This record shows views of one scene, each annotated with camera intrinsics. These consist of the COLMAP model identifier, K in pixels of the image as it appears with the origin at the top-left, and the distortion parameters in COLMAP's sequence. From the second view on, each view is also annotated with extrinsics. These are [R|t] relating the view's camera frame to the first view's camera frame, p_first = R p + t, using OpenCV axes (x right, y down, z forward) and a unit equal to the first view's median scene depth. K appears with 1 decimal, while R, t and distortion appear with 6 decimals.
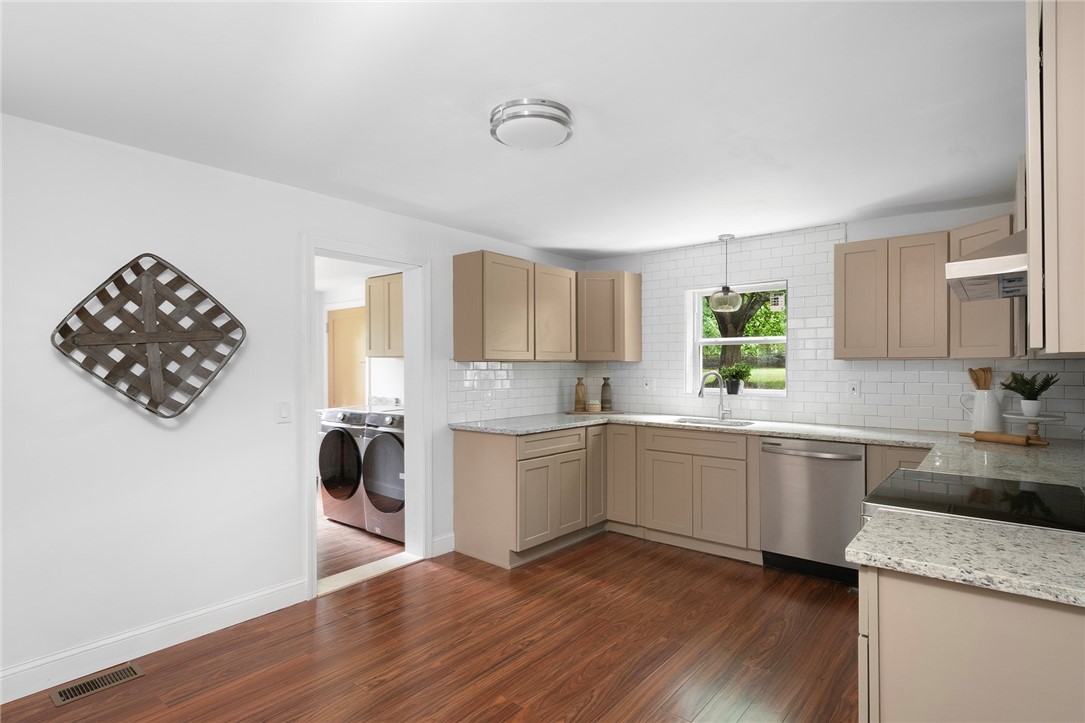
lens RADIAL K [[556.4, 0, 550.0], [0, 556.4, 372.8], [0, 0, 1]] dist [0.041801, -0.006809]
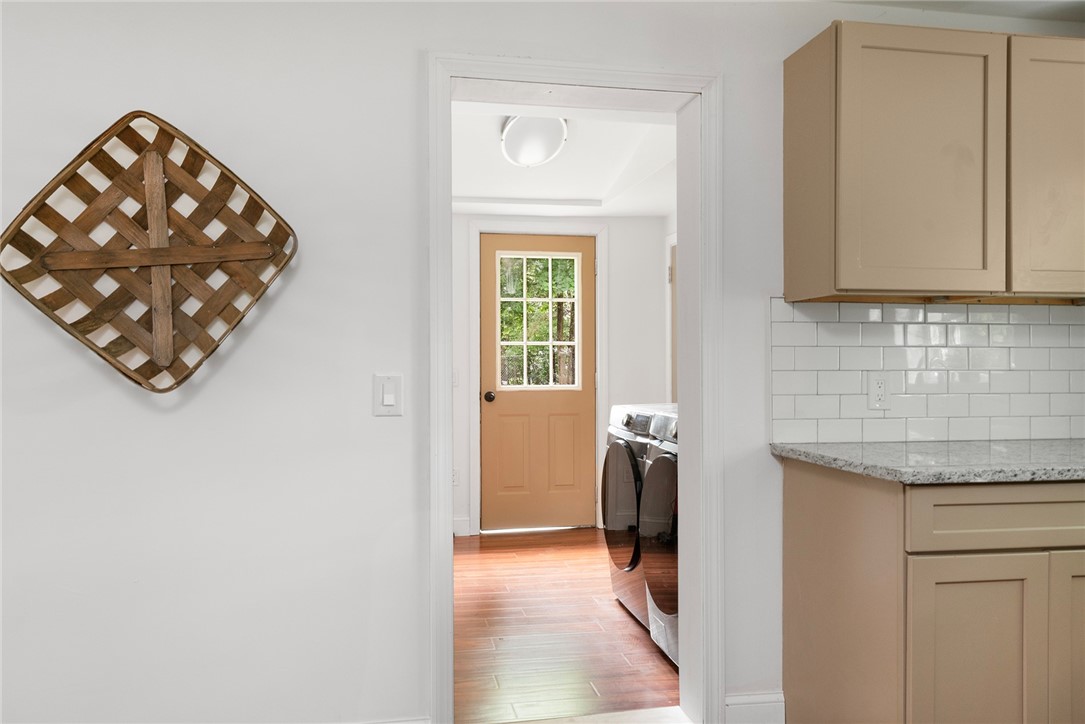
lens RADIAL K [[818.2, 0, 536.0], [0, 818.2, 365.8], [0, 0, 1]] dist [0.030953, -0.002417]
pose [[0.760116, 0.002818, -0.649781, 0.106870], [-0.006502, 0.999974, -0.003269, 0.035391], [0.649755, 0.006710, 0.760114, 0.407676]]
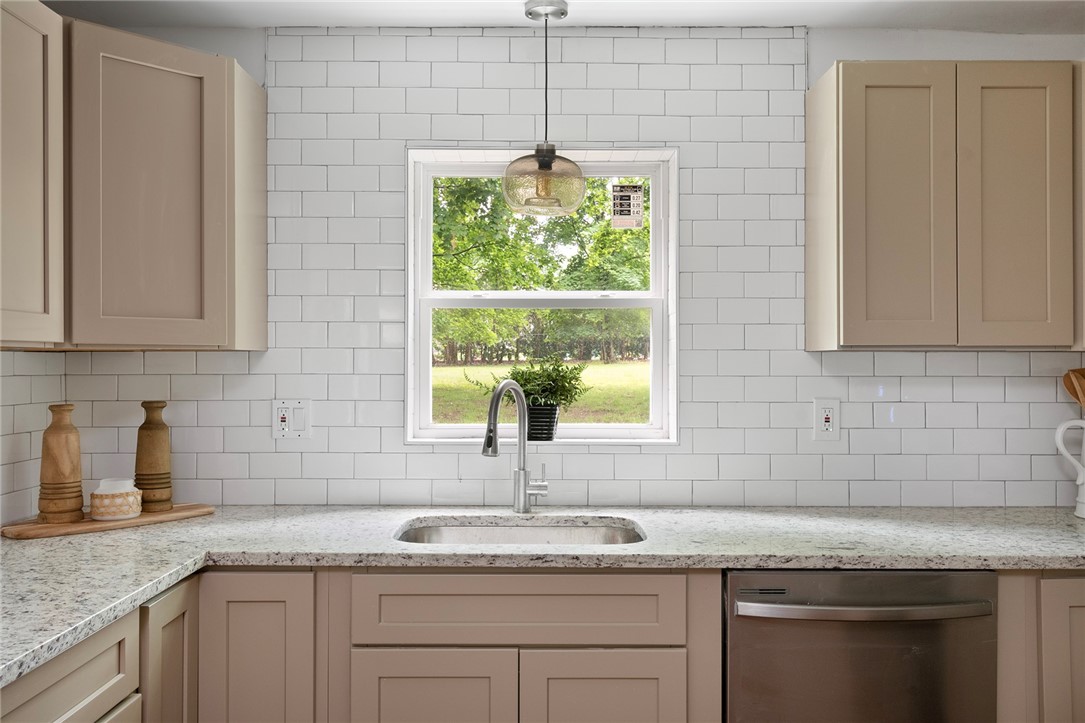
lens RADIAL K [[891.6, 0, 535.1], [0, 891.6, 354.5], [0, 0, 1]] dist [0.021190, -0.028314]
pose [[0.781153, 0.007575, 0.624293, -0.056492], [0.006015, 0.999789, -0.019659, -0.008492], [-0.624310, 0.019112, 0.780943, 0.637314]]
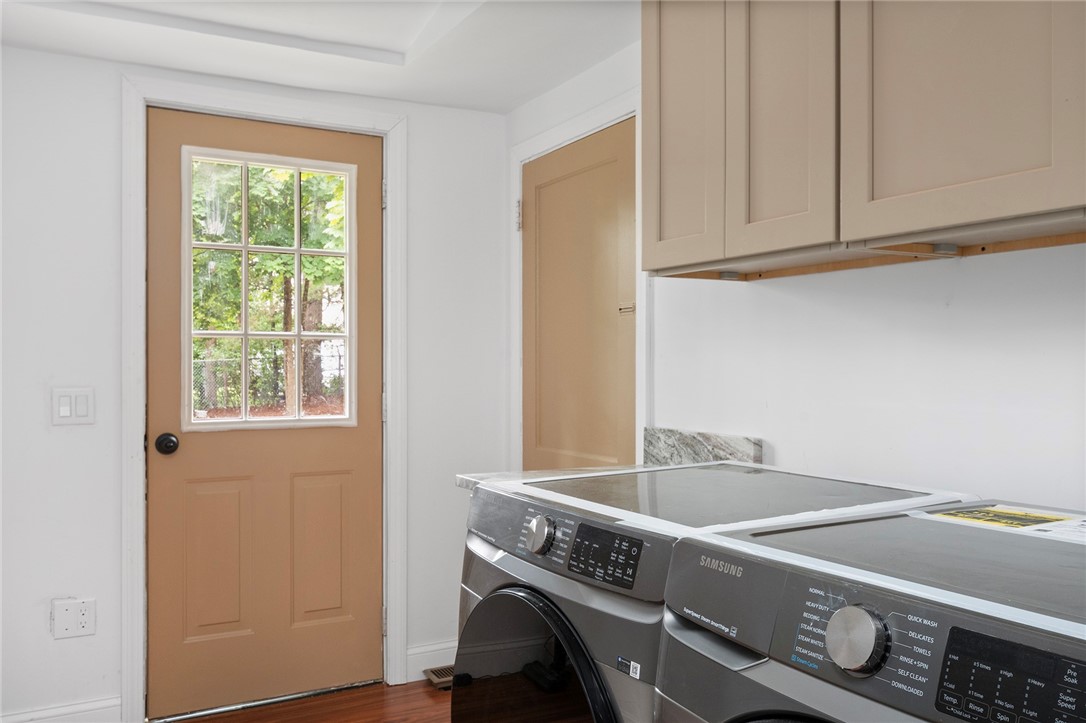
lens RADIAL K [[892.4, 0, 538.4], [0, 892.4, 367.6], [0, 0, 1]] dist [0.021190, -0.028314]
pose [[0.922284, 0.002122, -0.386506, -0.312094], [-0.006327, 0.999934, -0.009608, 0.025770], [0.386460, 0.011306, 0.922237, 0.877091]]
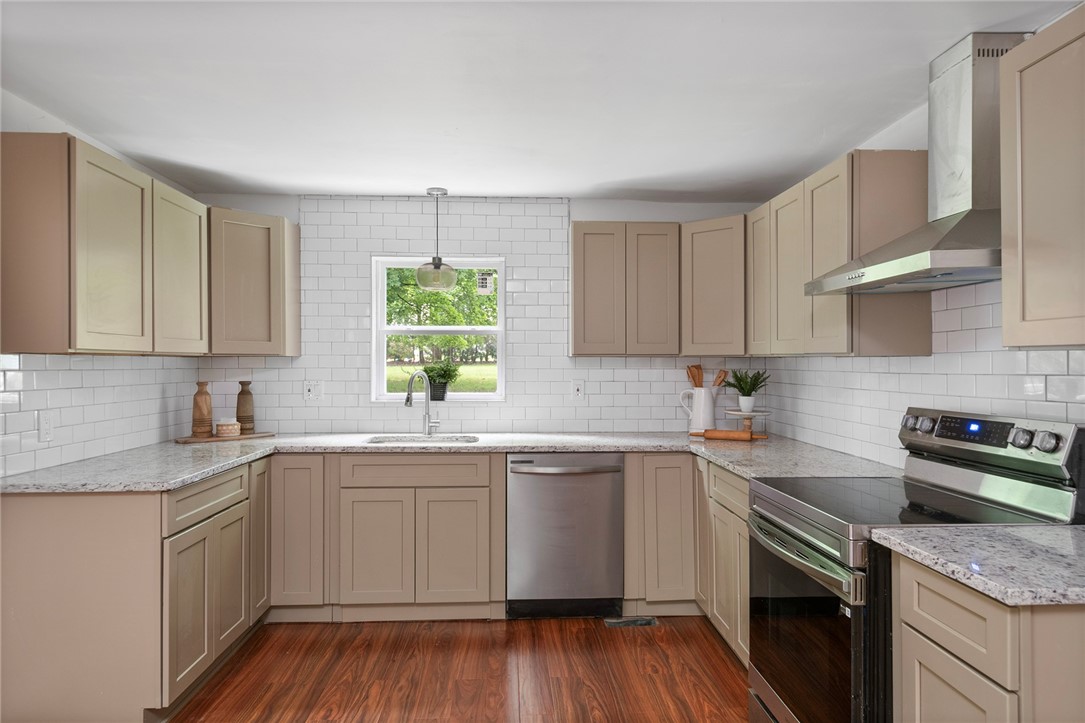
lens RADIAL K [[691.5, 0, 542.4], [0, 691.5, 363.7], [0, 0, 1]] dist [0.020457, -0.005089]
pose [[0.749420, 0.000682, 0.662094, -0.221904], [0.007276, 0.999931, -0.009266, -0.002063], [-0.662055, 0.011762, 0.749363, 0.243673]]
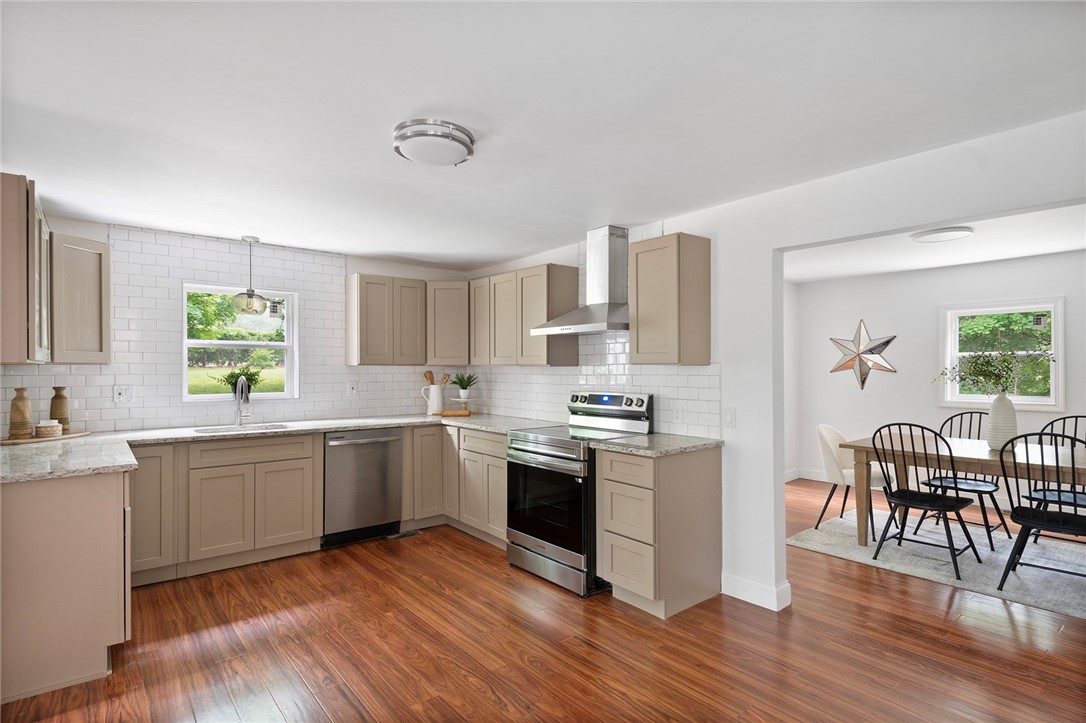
lens RADIAL K [[556.9, 0, 534.3], [0, 556.9, 366.1], [0, 0, 1]] dist [0.041801, -0.006809]
pose [[0.222203, 0.004117, 0.974992, -0.614956], [0.012410, 0.999898, -0.007050, -0.006755], [-0.974922, 0.013666, 0.222129, 0.340478]]
